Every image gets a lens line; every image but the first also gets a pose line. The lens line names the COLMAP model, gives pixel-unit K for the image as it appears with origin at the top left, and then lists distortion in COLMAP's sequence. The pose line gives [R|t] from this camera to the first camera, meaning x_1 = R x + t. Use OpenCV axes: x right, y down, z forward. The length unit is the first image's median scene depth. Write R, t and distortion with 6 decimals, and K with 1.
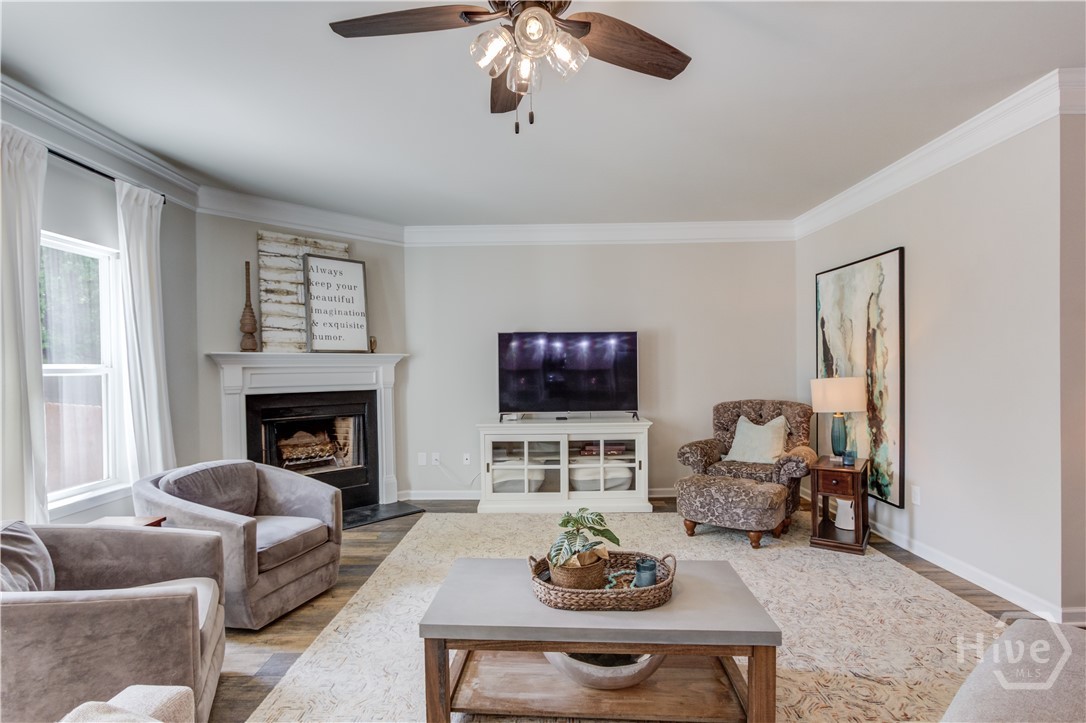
lens RADIAL K [[493.8, 0, 541.3], [0, 493.8, 374.2], [0, 0, 1]] dist [0.000153, 0.000028]
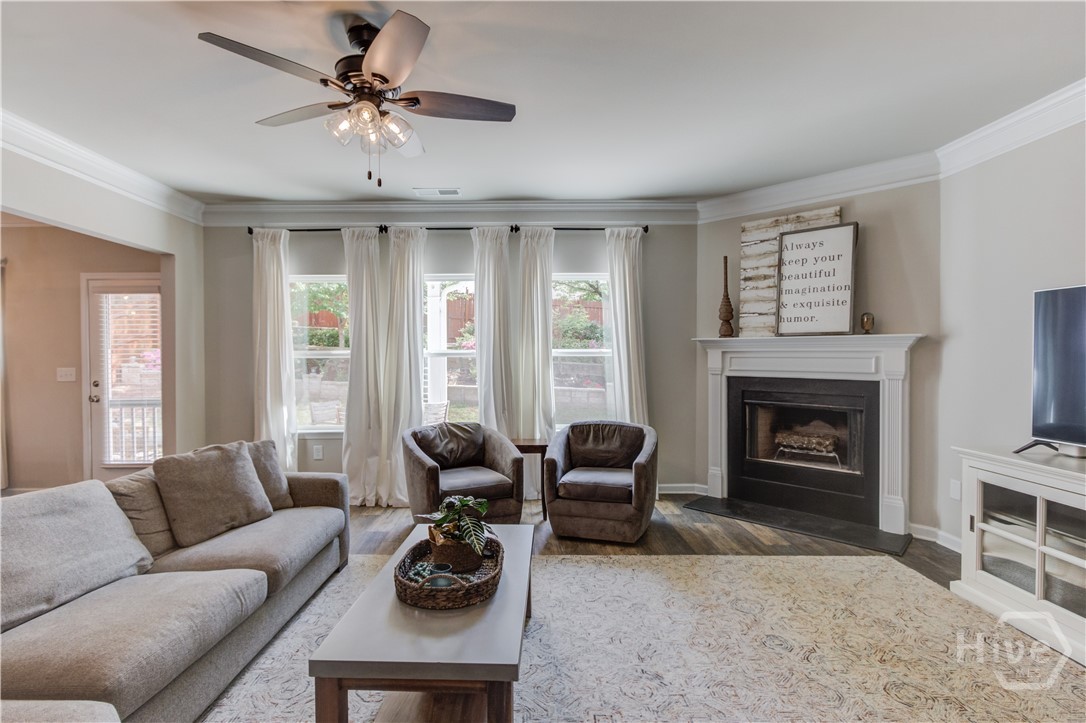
lens RADIAL K [[521.6, 0, 543.0], [0, 521.6, 361.5], [0, 0, 1]] dist [0.000357, 0.000024]
pose [[0.063357, 0.026853, -0.997630, 0.511880], [-0.013992, 0.999564, 0.026017, -0.014878], [0.997893, 0.012310, 0.063705, 0.476671]]
